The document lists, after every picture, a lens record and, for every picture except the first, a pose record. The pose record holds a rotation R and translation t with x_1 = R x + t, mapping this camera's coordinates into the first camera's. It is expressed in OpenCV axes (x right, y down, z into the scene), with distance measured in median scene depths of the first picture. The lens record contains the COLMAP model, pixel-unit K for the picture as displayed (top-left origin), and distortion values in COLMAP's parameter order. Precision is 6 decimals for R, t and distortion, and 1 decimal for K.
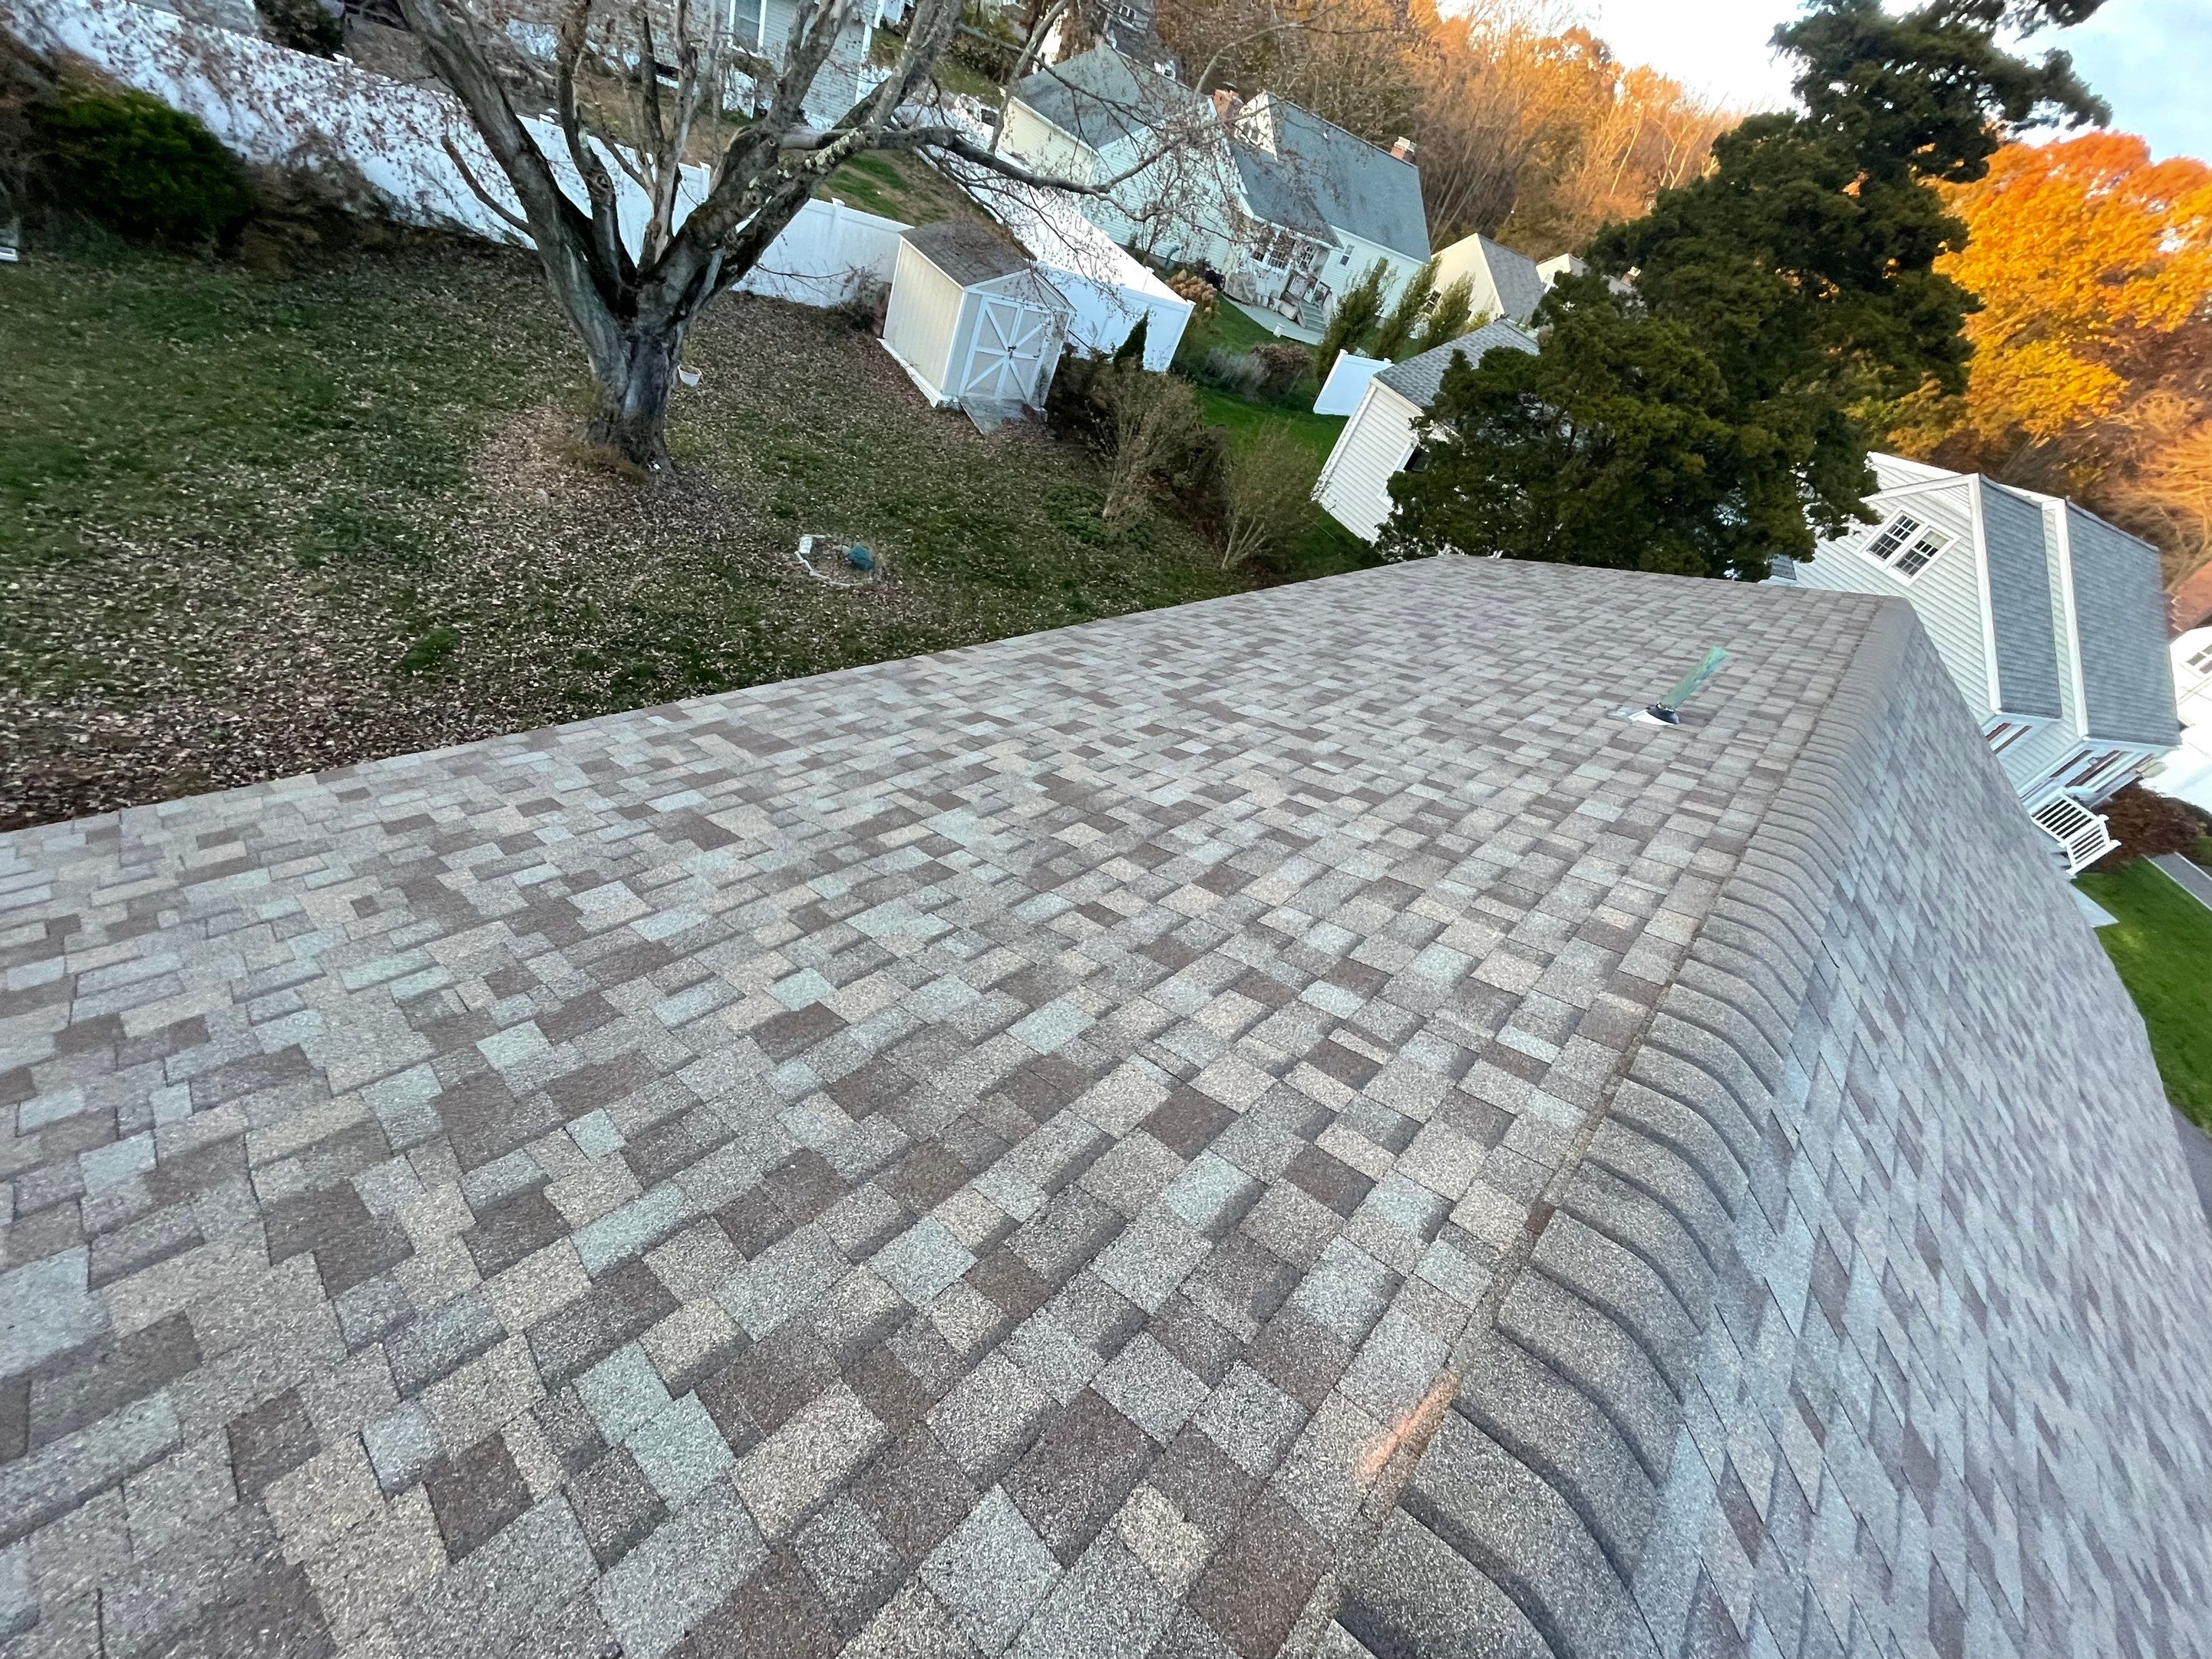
lens RADIAL K [[888.3, 0, 1108.8], [0, 888.3, 824.8], [0, 0, 1]] dist [-0.004477, 0.000088]
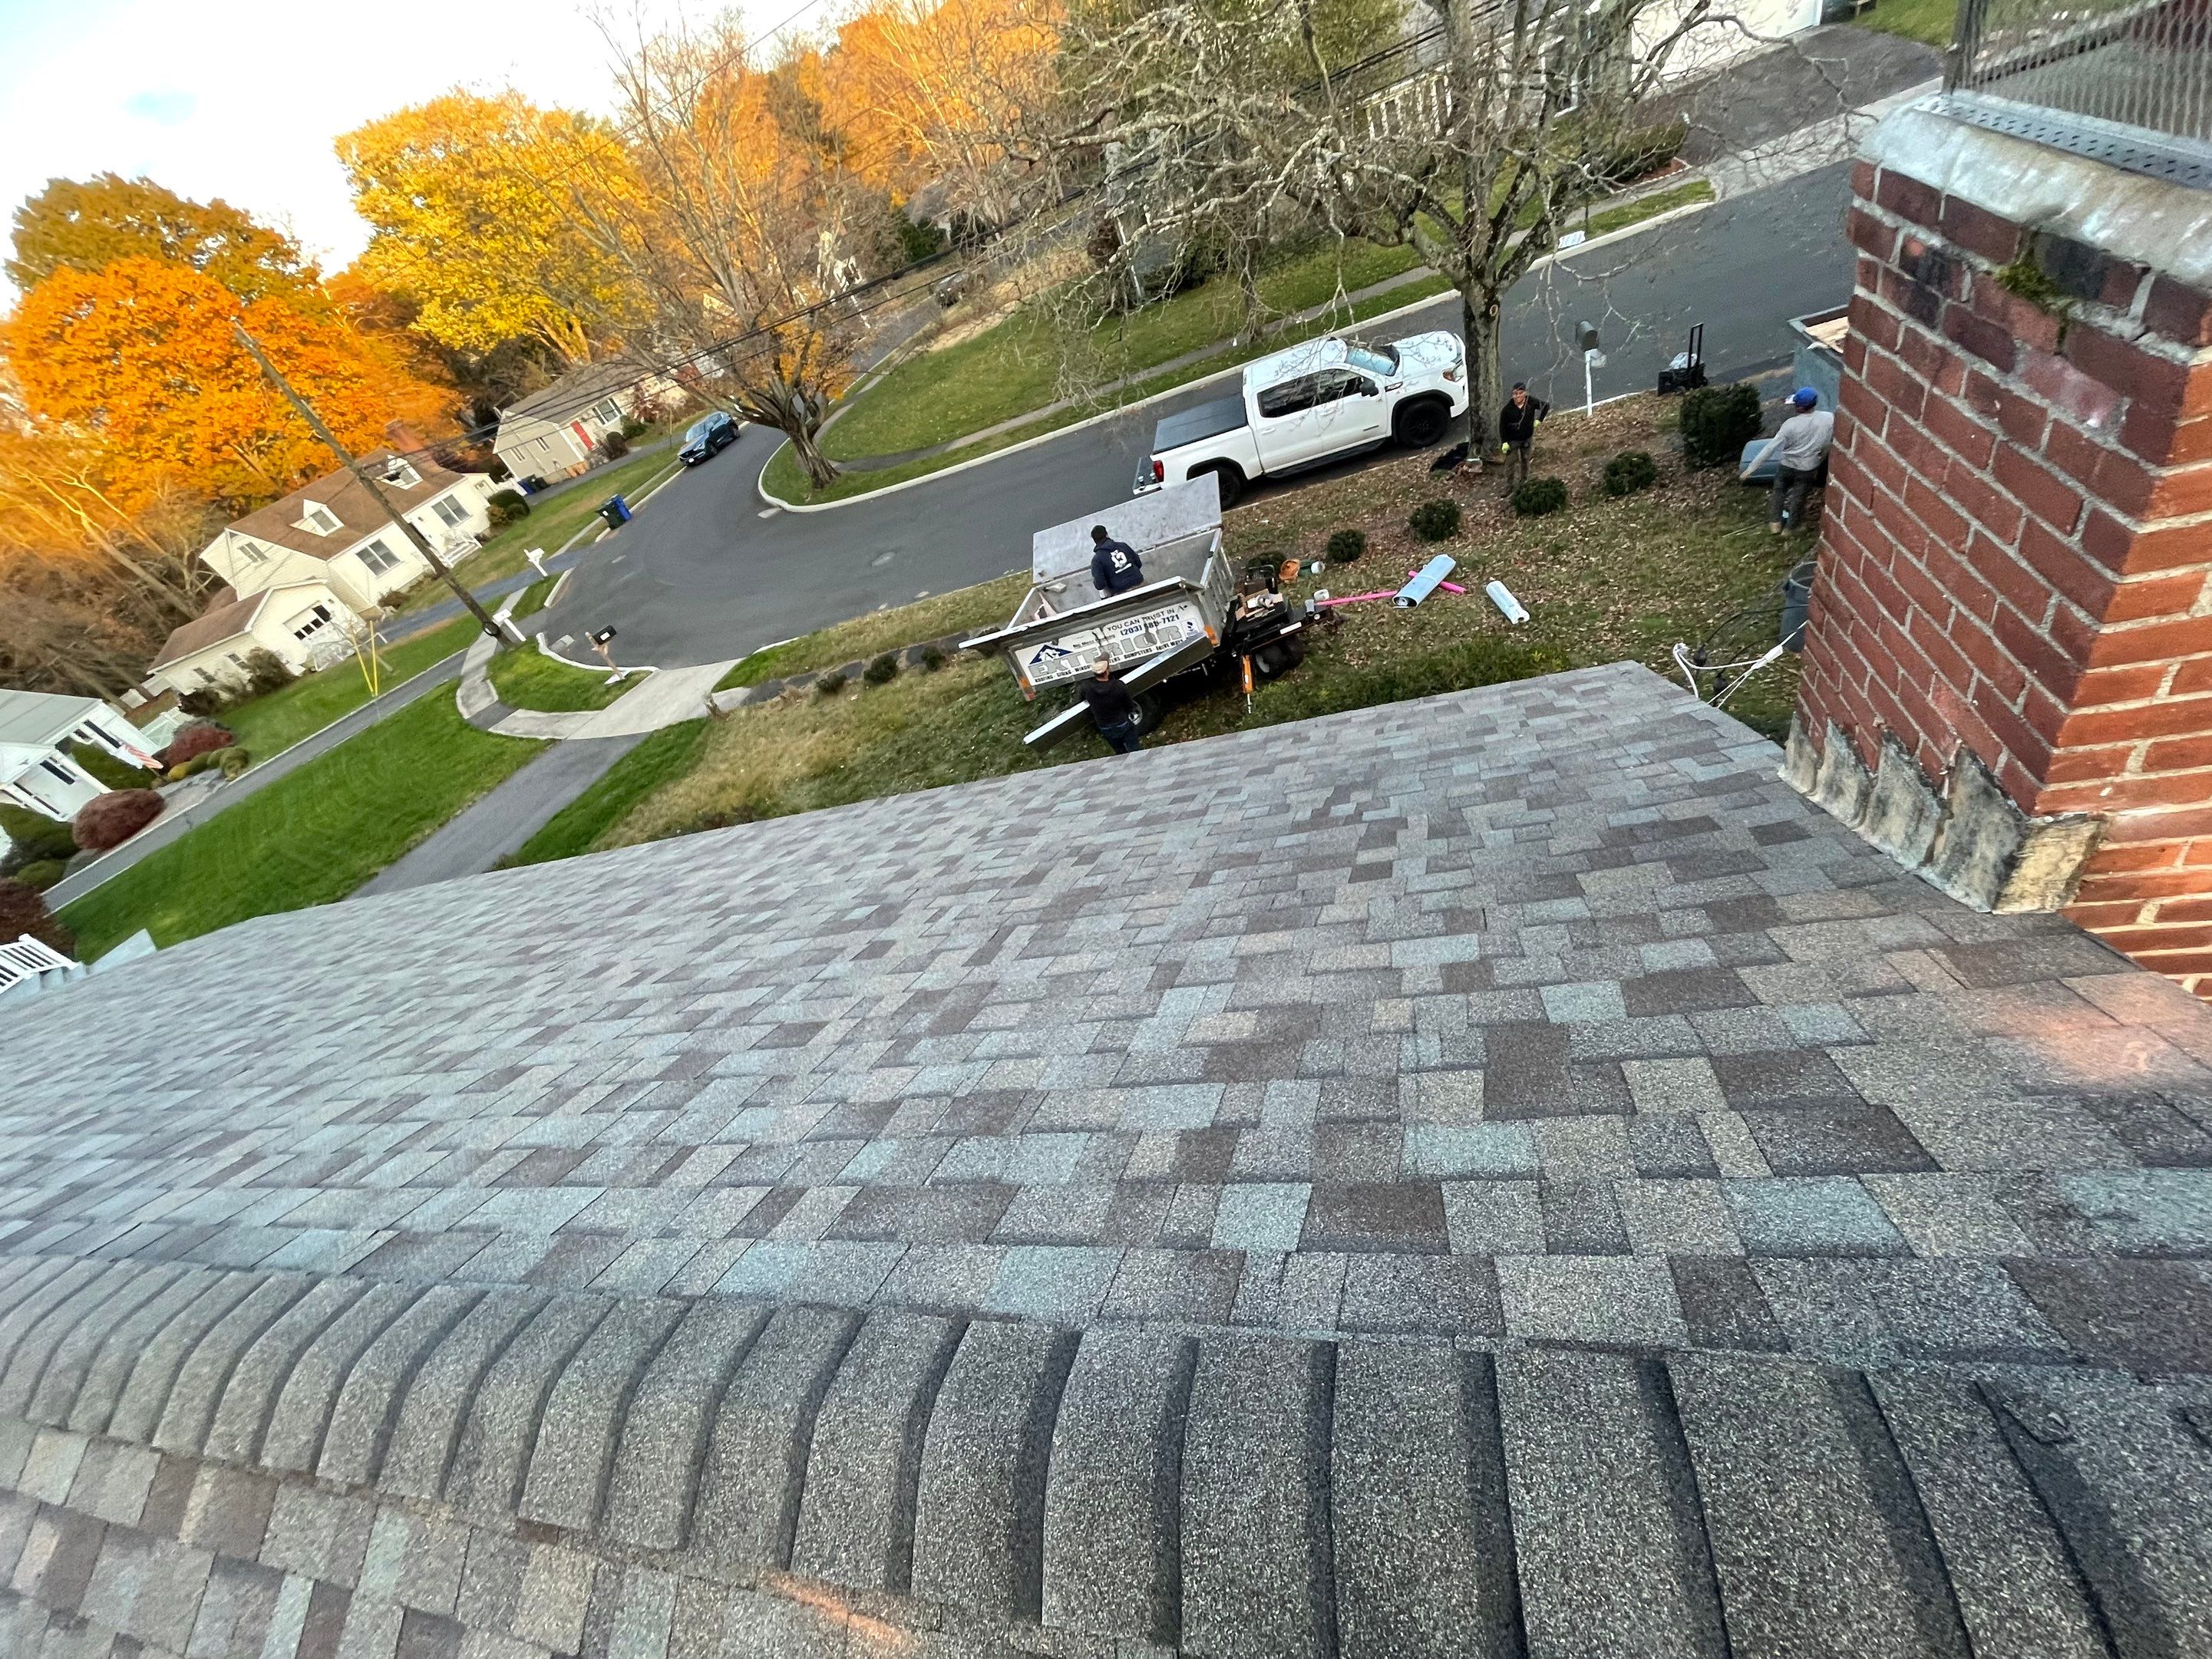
lens RADIAL K [[893.2, 0, 1104.9], [0, 893.2, 815.0], [0, 0, 1]] dist [-0.002579, -0.000807]
pose [[-0.616625, -0.596682, 0.513560, 0.083292], [0.631878, 0.013989, 0.774941, 0.078574], [-0.469578, 0.802356, 0.368405, -0.008050]]
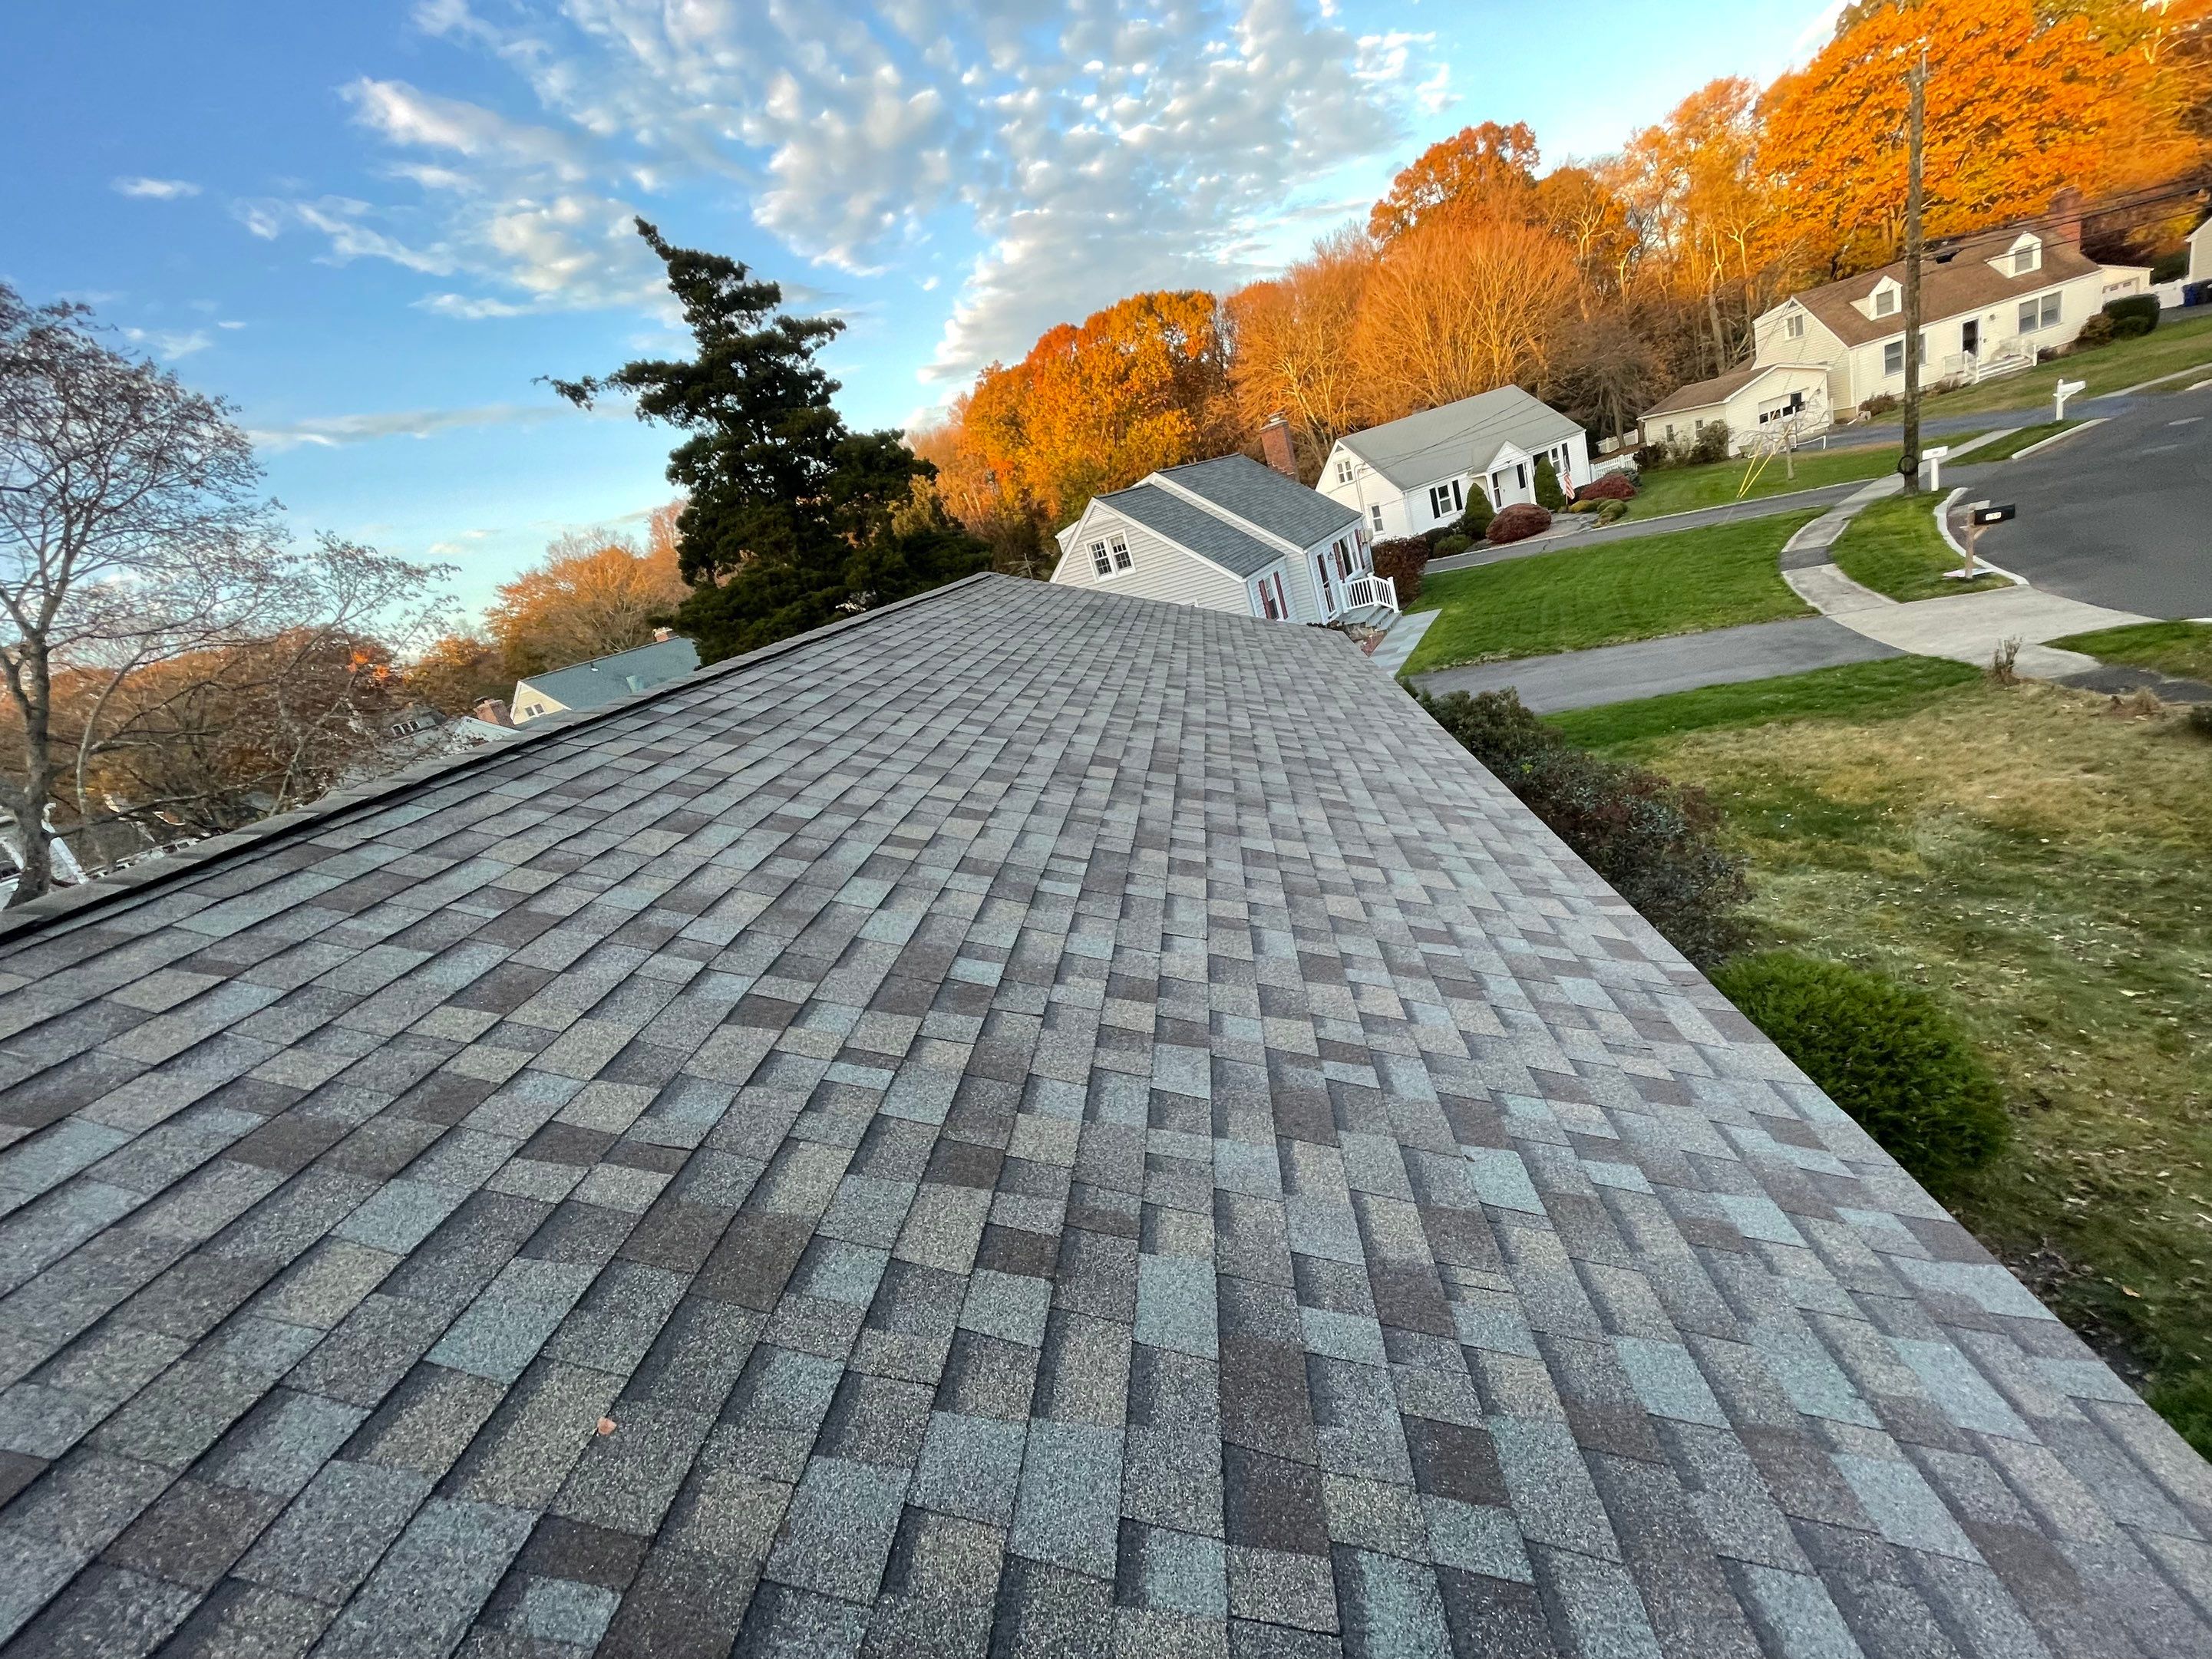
lens RADIAL K [[893.2, 0, 1104.9], [0, 893.2, 815.0], [0, 0, 1]] dist [-0.002579, -0.000807]
pose [[0.597235, -0.696772, 0.397265, 0.551636], [0.796692, 0.572596, -0.193431, 0.792556], [-0.092695, 0.432021, 0.897087, -0.090391]]
